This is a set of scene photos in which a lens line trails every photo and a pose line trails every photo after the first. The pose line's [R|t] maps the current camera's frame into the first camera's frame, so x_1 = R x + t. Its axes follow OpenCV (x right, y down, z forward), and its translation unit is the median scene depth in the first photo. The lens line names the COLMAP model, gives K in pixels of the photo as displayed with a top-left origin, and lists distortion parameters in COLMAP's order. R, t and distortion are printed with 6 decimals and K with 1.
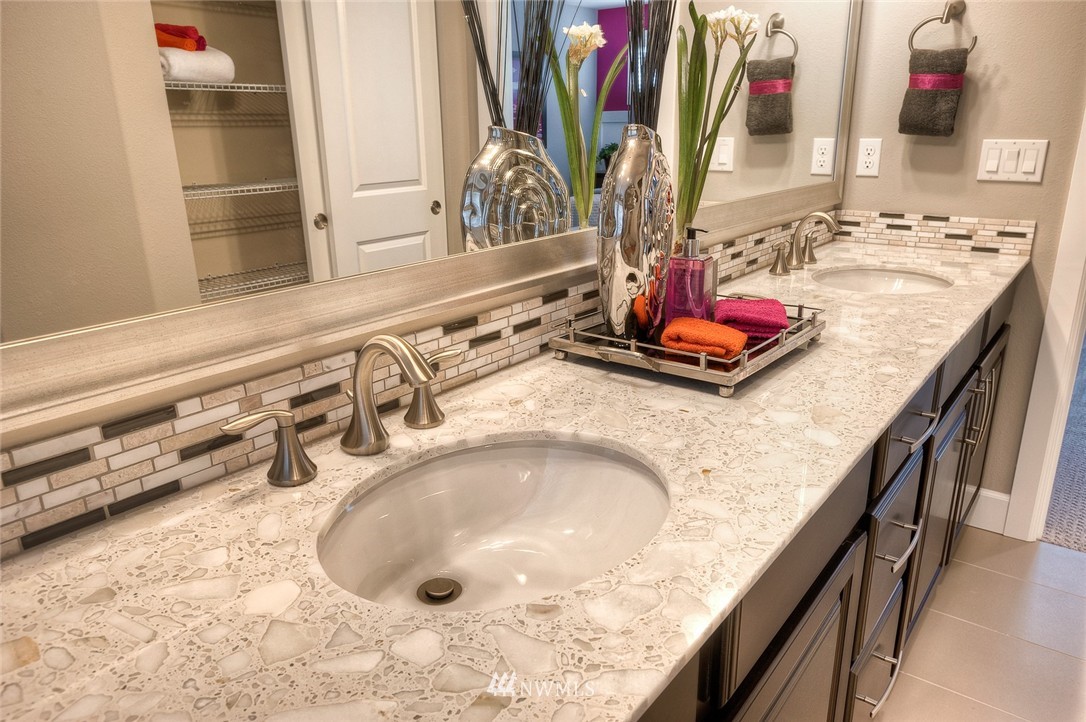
lens RADIAL K [[751.8, 0, 546.5], [0, 751.8, 364.1], [0, 0, 1]] dist [-0.013728, 0.004632]
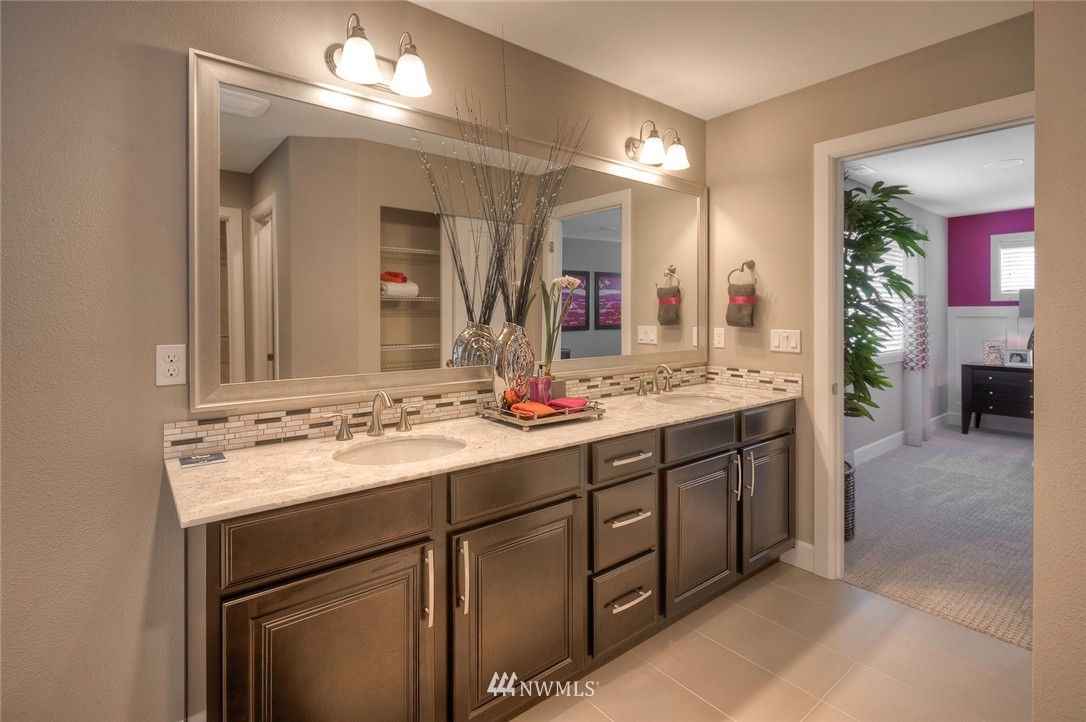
lens RADIAL K [[524.0, 0, 544.1], [0, 524.0, 308.6], [0, 0, 1]] dist [0.002836, 0.000323]
pose [[0.971531, 0.009151, -0.236735, 0.351436], [-0.082260, 0.950116, -0.300855, 0.086681], [0.222172, 0.311764, 0.923820, -0.339336]]
